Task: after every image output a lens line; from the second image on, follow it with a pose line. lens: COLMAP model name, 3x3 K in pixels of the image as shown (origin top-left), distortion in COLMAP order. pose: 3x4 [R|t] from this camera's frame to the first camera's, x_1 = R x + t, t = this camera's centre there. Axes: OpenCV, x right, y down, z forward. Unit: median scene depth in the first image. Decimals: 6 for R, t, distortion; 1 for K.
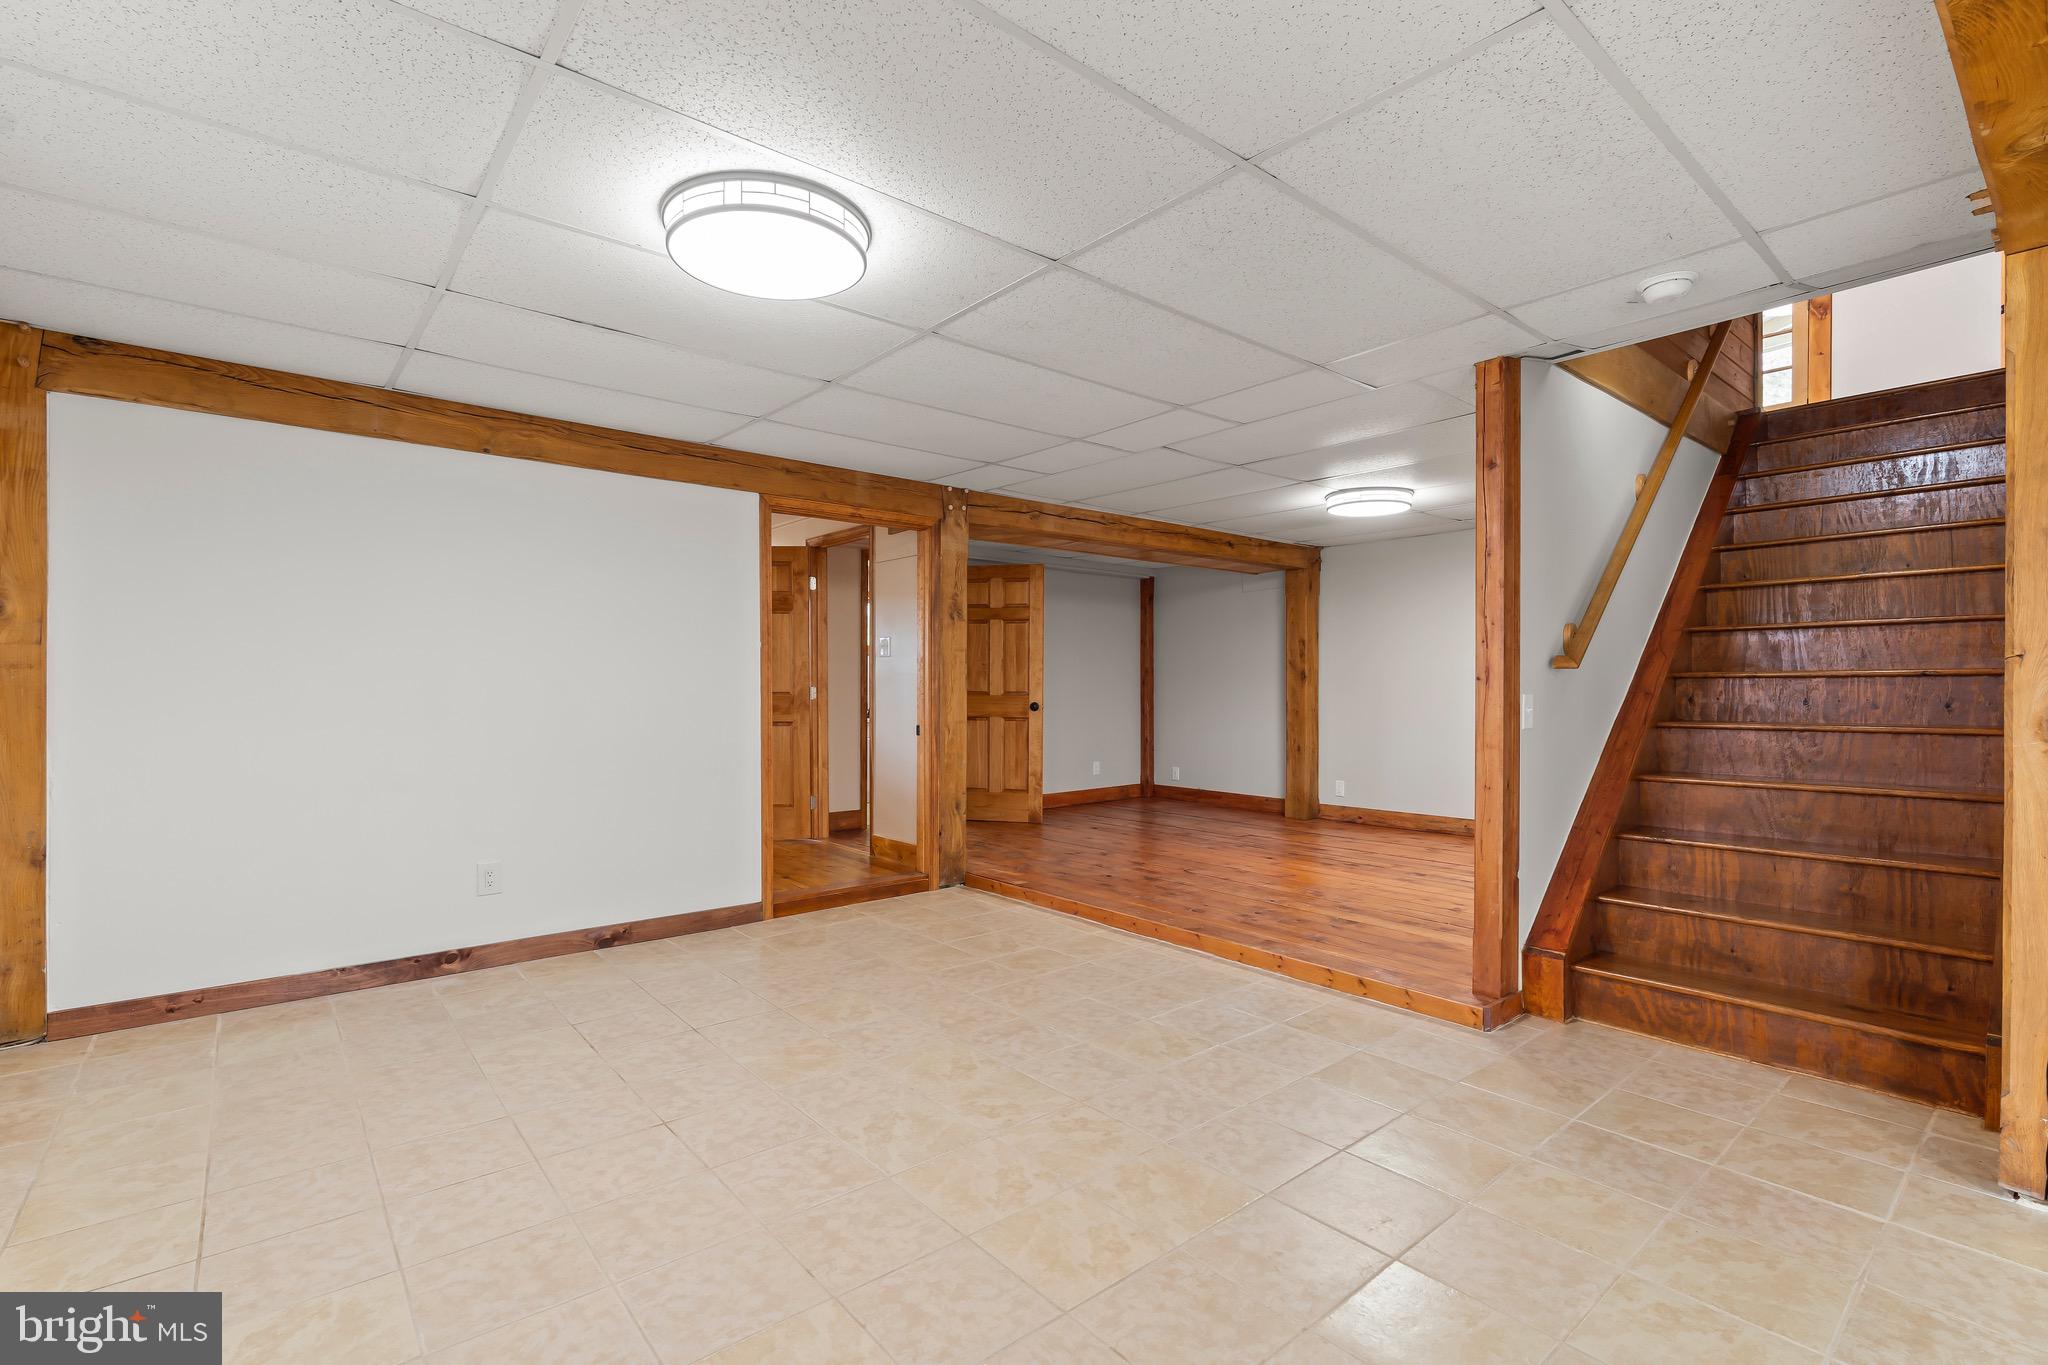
lens RADIAL K [[935.4, 0, 1031.6], [0, 935.4, 685.1], [0, 0, 1]] dist [-0.003725, 0.000828]
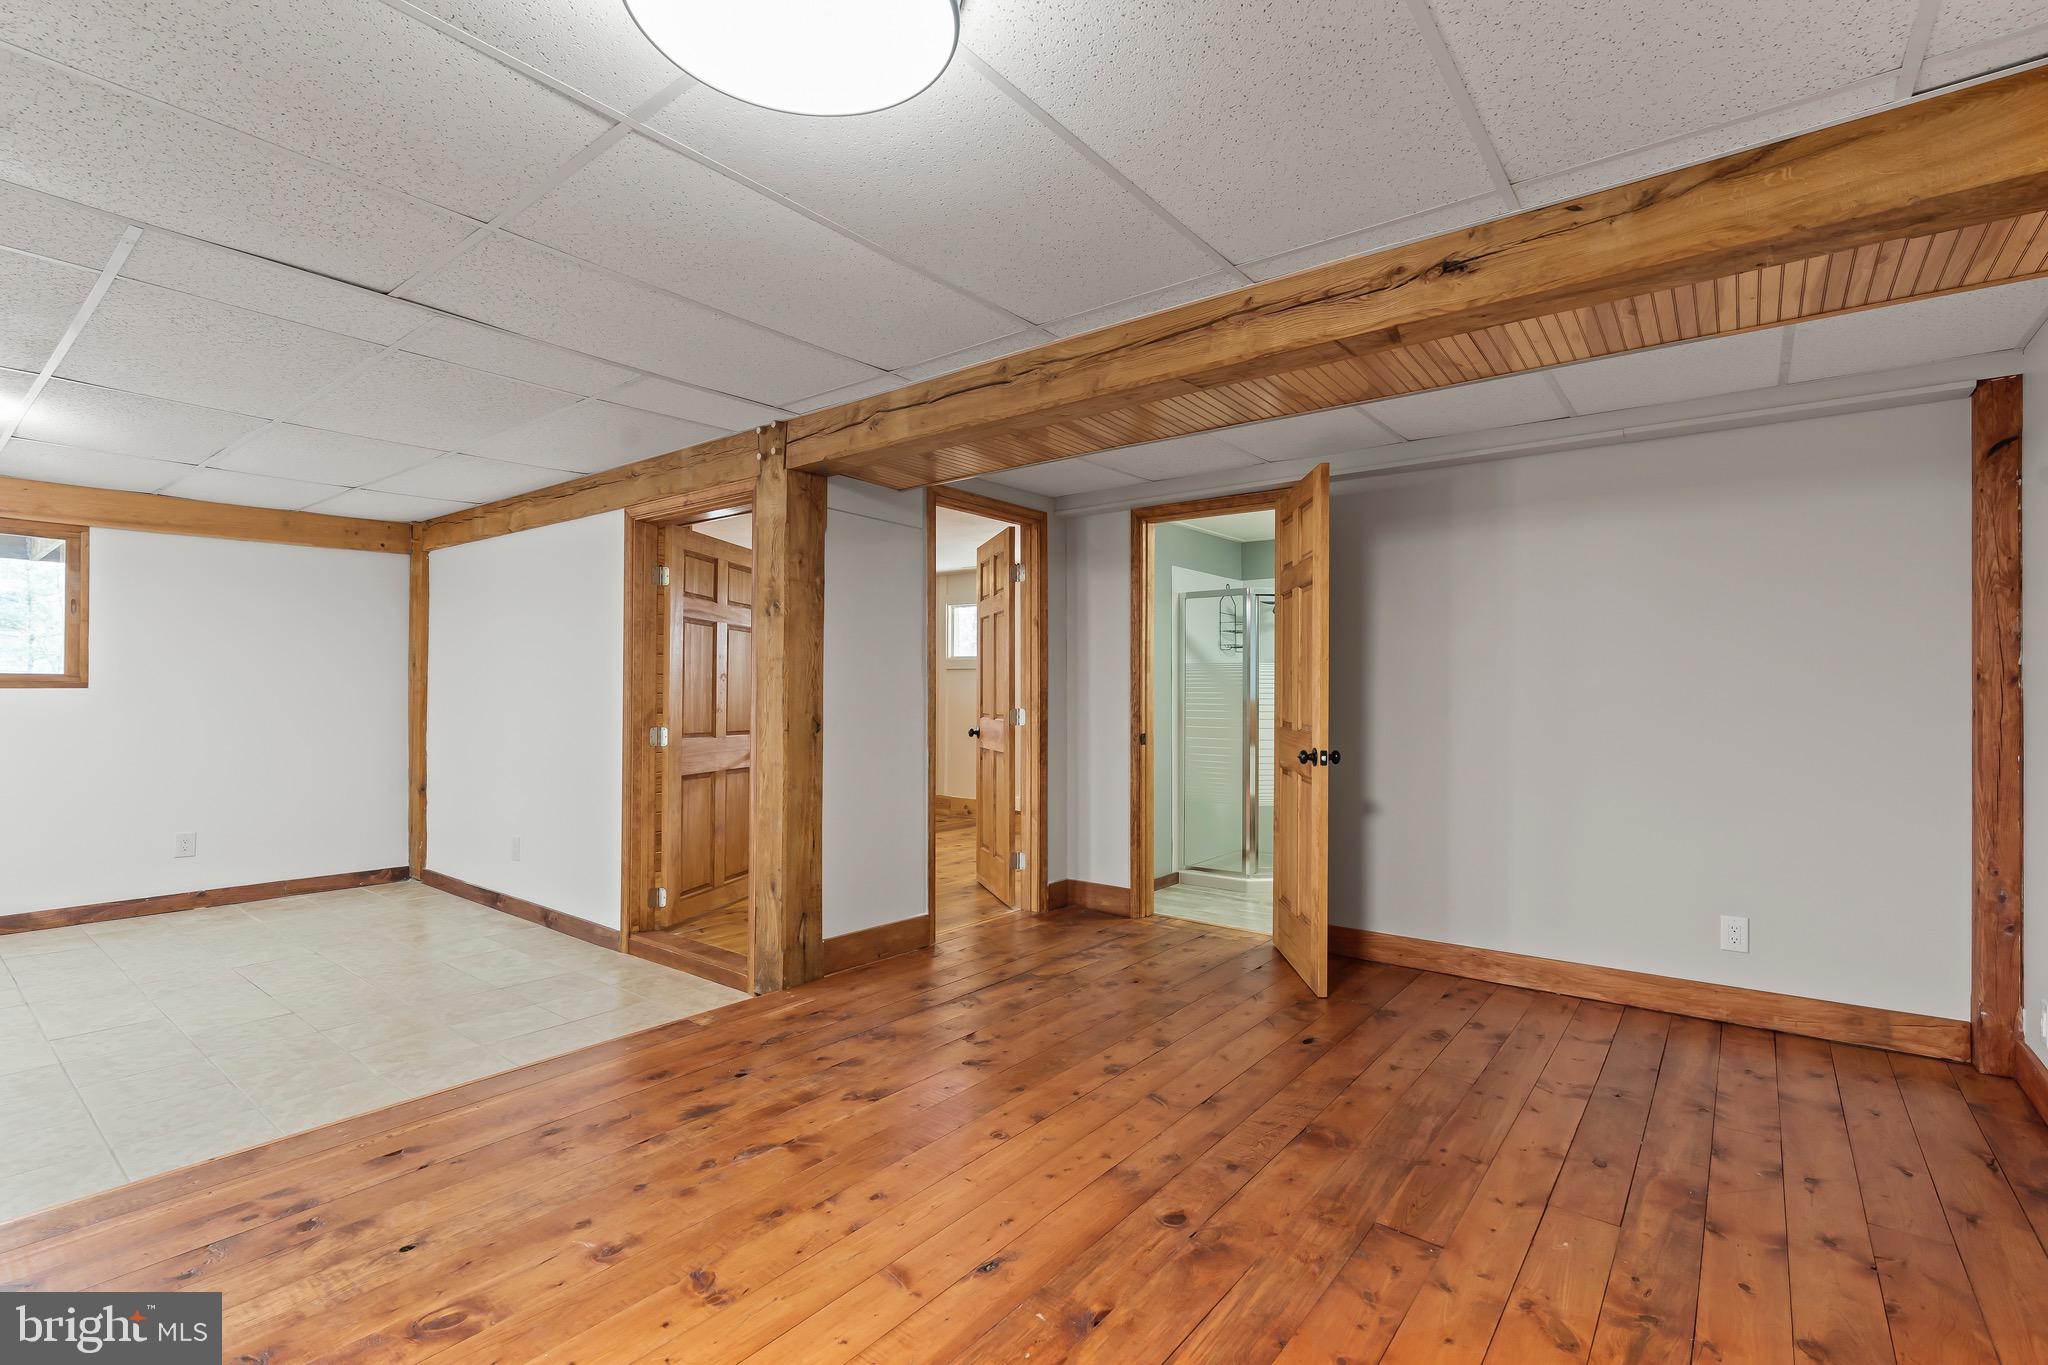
lens RADIAL K [[935.4, 0, 1031.3], [0, 935.4, 692.4], [0, 0, 1]] dist [-0.003725, 0.000828]
pose [[0.194252, 0.001181, -0.980951, 0.640649], [-0.004339, 0.999991, 0.000345, -0.014556], [0.980942, 0.004189, 0.194256, 1.065386]]
